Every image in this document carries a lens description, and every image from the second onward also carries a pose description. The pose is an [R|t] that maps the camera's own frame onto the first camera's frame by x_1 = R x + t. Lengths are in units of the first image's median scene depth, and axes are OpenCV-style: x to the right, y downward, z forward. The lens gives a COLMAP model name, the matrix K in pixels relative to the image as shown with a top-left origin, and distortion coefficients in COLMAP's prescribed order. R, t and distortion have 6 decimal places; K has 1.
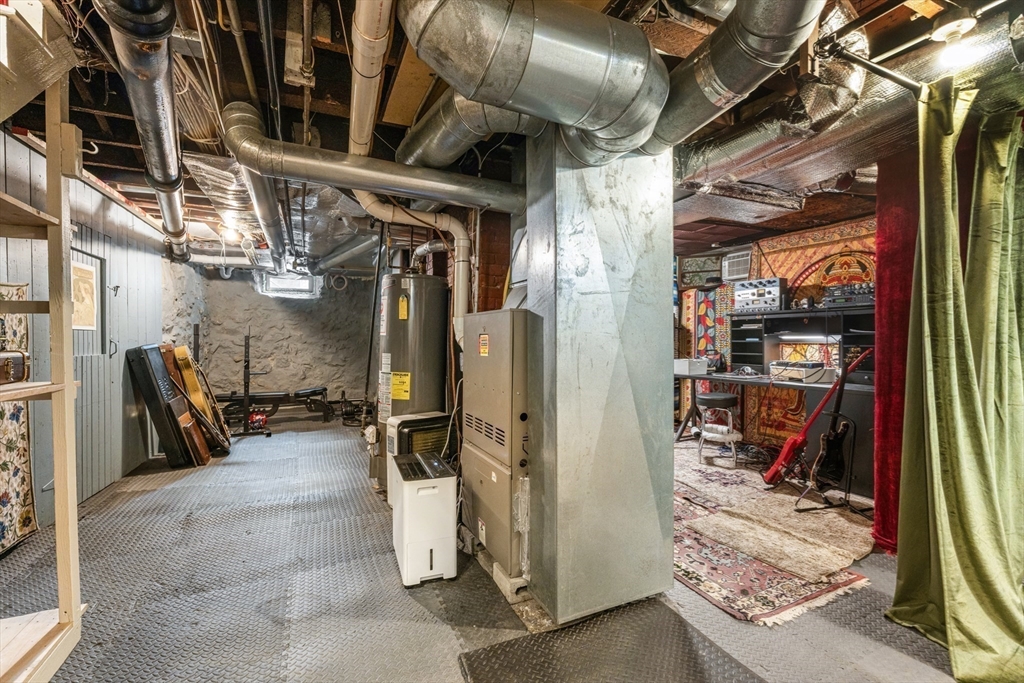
lens RADIAL K [[459.1, 0, 512.0], [0, 459.1, 341.5], [0, 0, 1]] dist [-0.000618, -0.000185]
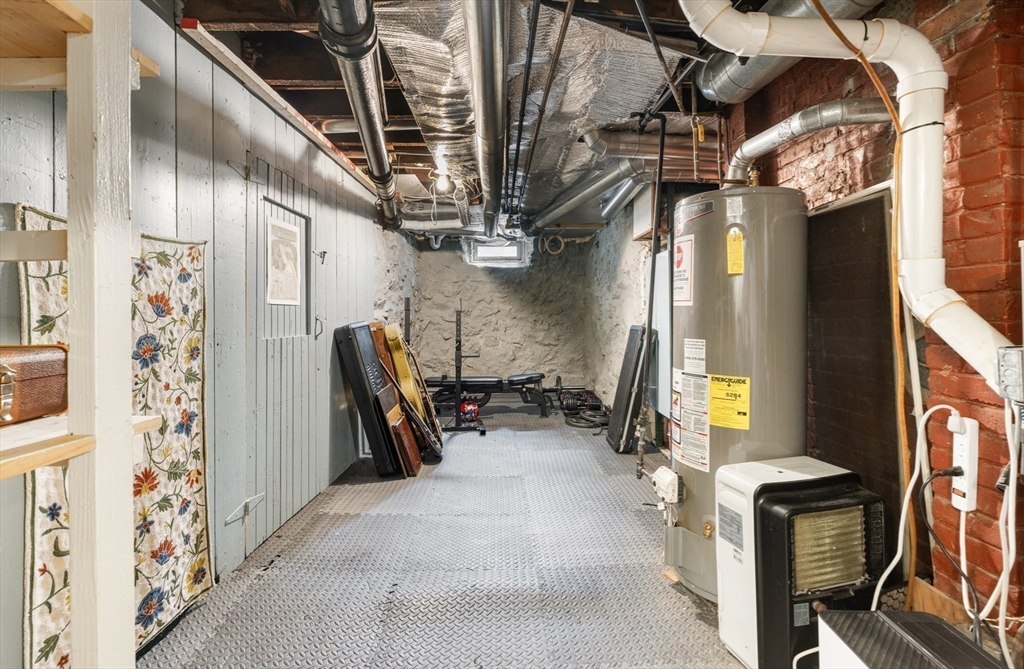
lens RADIAL K [[483.4, 0, 513.1], [0, 483.4, 305.8], [0, 0, 1]] dist [0.000942, 0.000009]
pose [[0.922871, -0.014692, -0.384829, -0.170920], [0.007050, 0.999749, -0.021261, -0.002095], [0.385045, 0.016908, 0.922743, 0.263445]]
